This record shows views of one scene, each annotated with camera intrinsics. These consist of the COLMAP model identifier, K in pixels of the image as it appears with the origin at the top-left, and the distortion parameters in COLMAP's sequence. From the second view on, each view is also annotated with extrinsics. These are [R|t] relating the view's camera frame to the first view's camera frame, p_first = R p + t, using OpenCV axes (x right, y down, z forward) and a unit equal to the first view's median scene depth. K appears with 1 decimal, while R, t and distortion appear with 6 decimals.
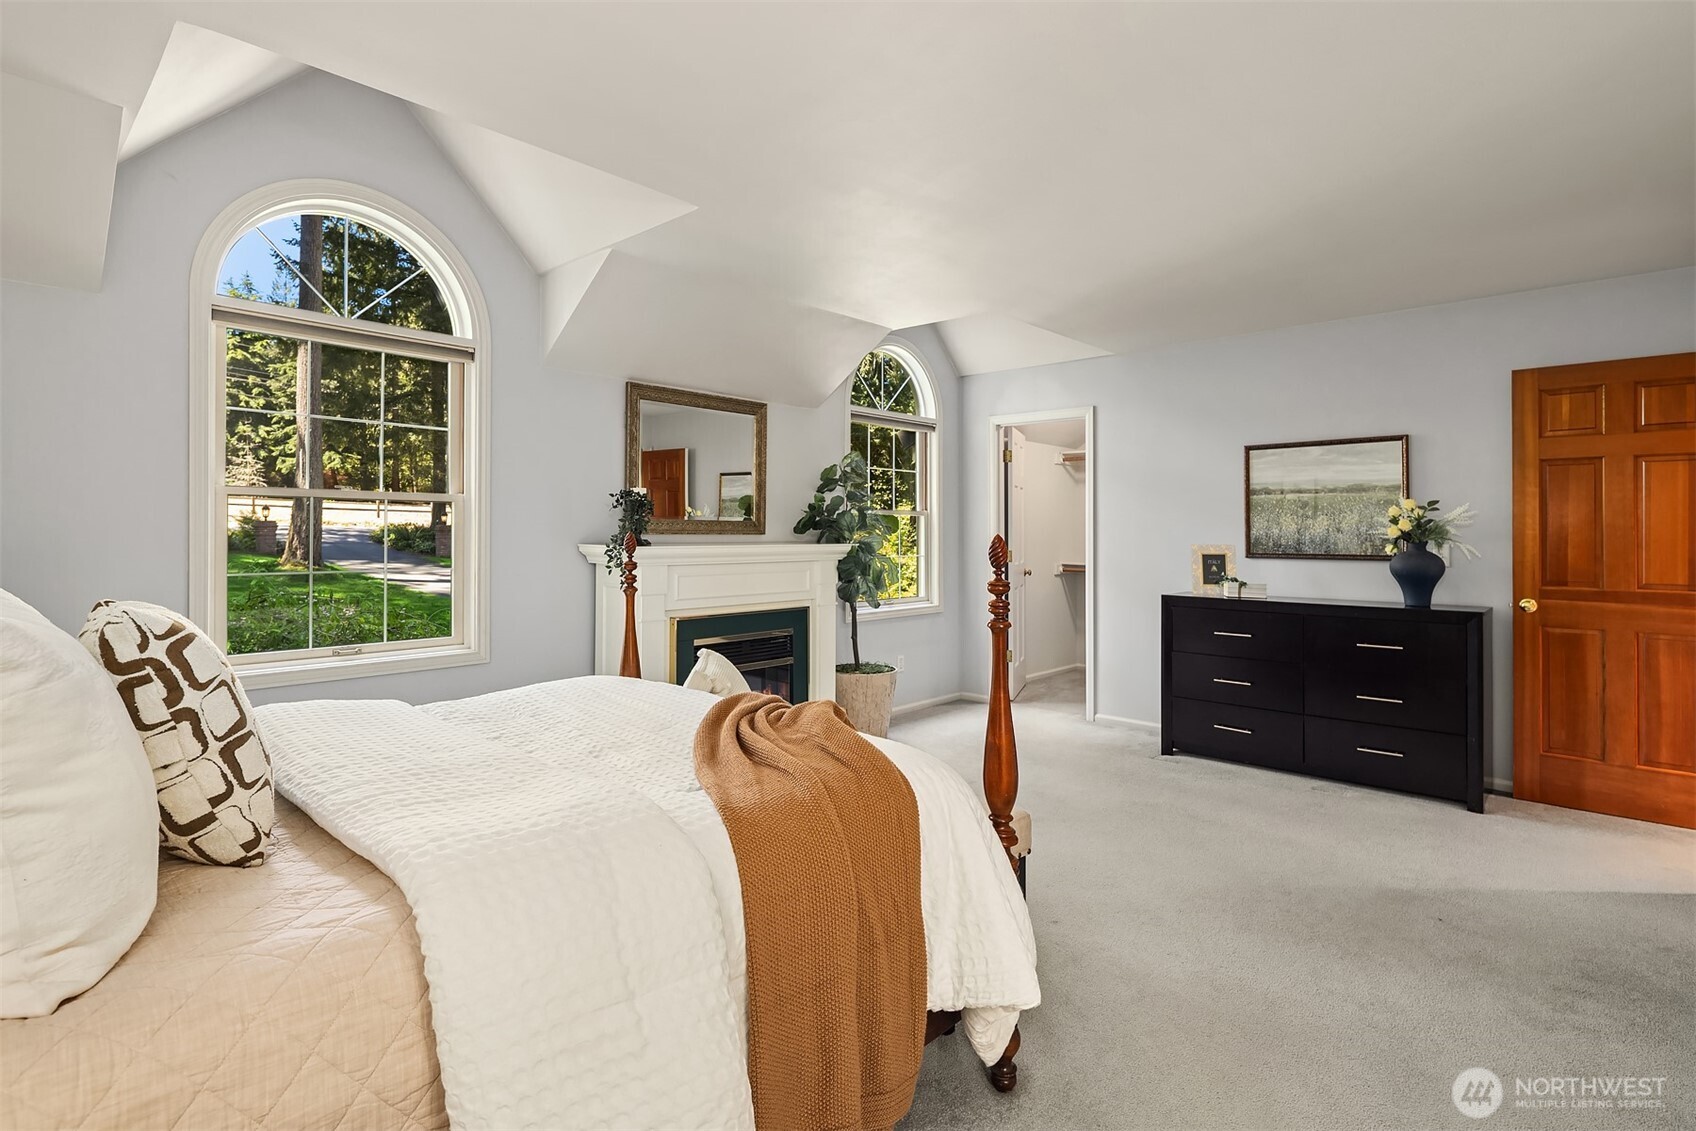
lens RADIAL K [[830.0, 0, 851.3], [0, 830.0, 550.3], [0, 0, 1]] dist [0.002535, -0.003319]
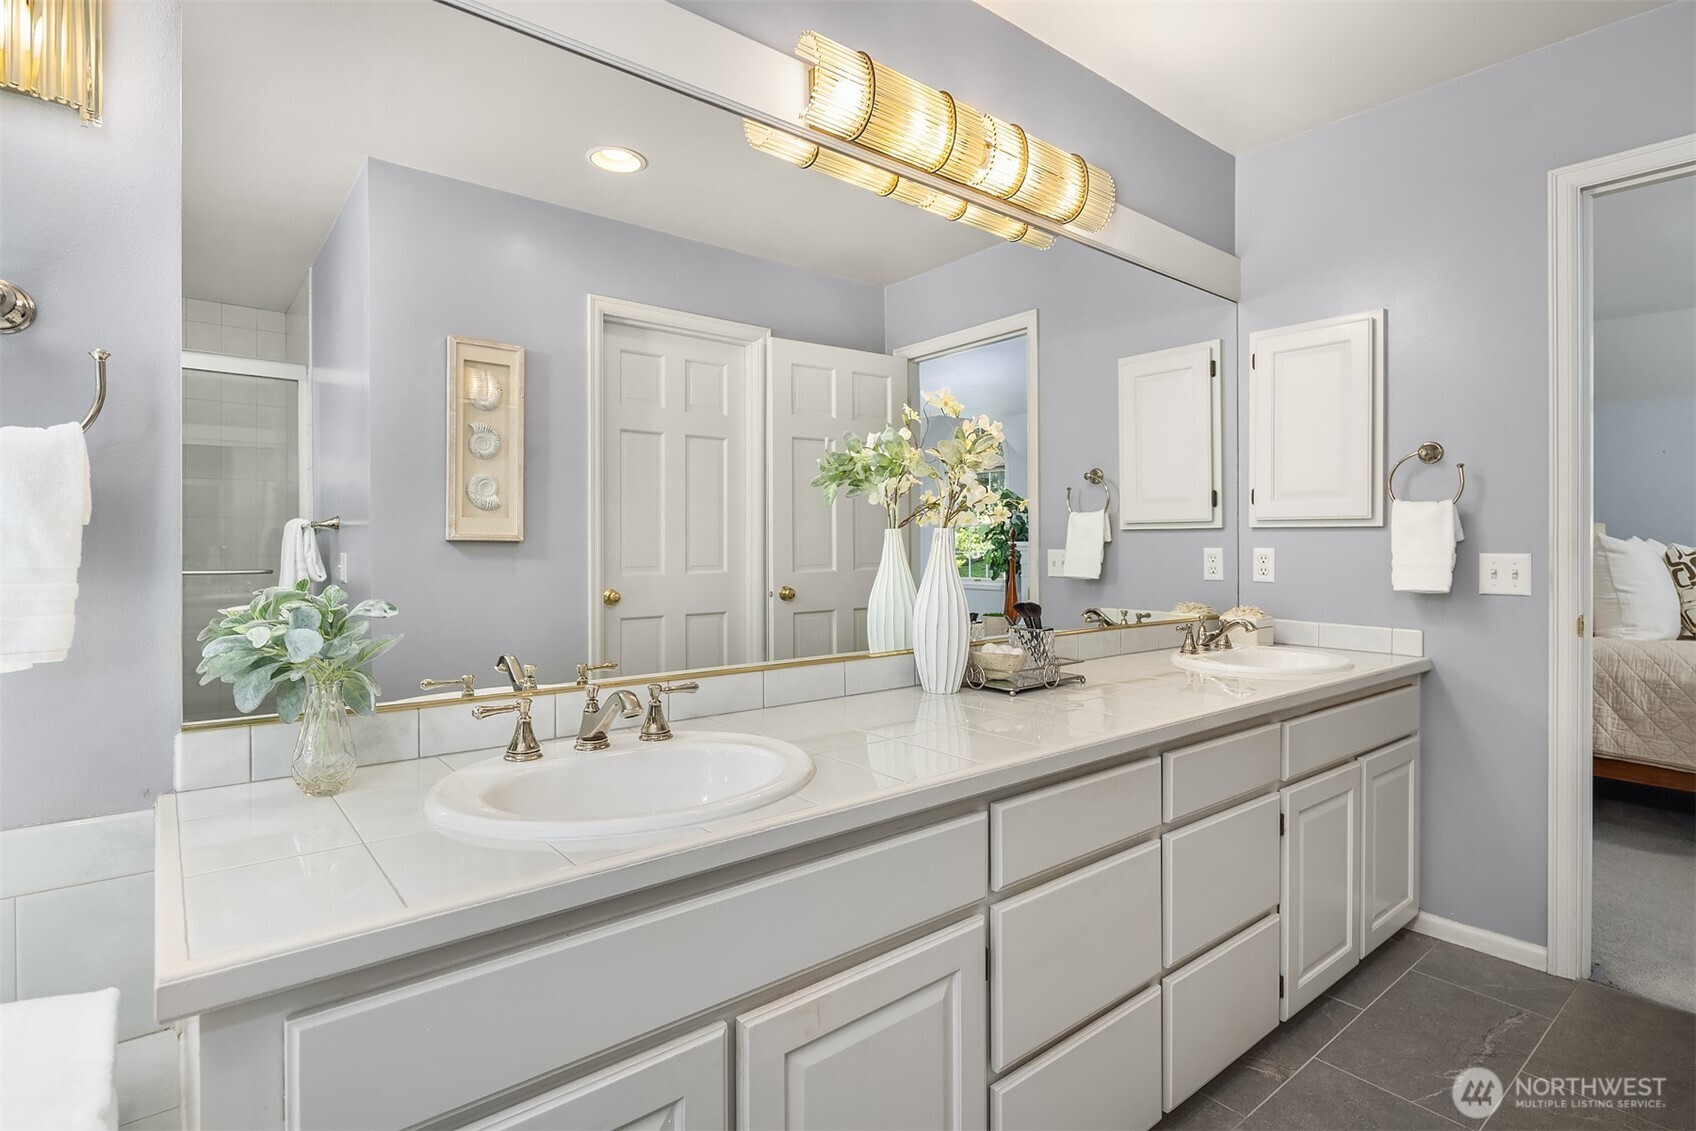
lens RADIAL K [[830.0, 0, 847.7], [0, 830.0, 553.7], [0, 0, 1]] dist [0.002535, -0.003319]
pose [[-0.145763, 0.007201, -0.989293, 3.476177], [-0.002913, 0.999966, 0.007707, 0.129120], [0.989315, 0.004005, -0.145737, -2.063257]]
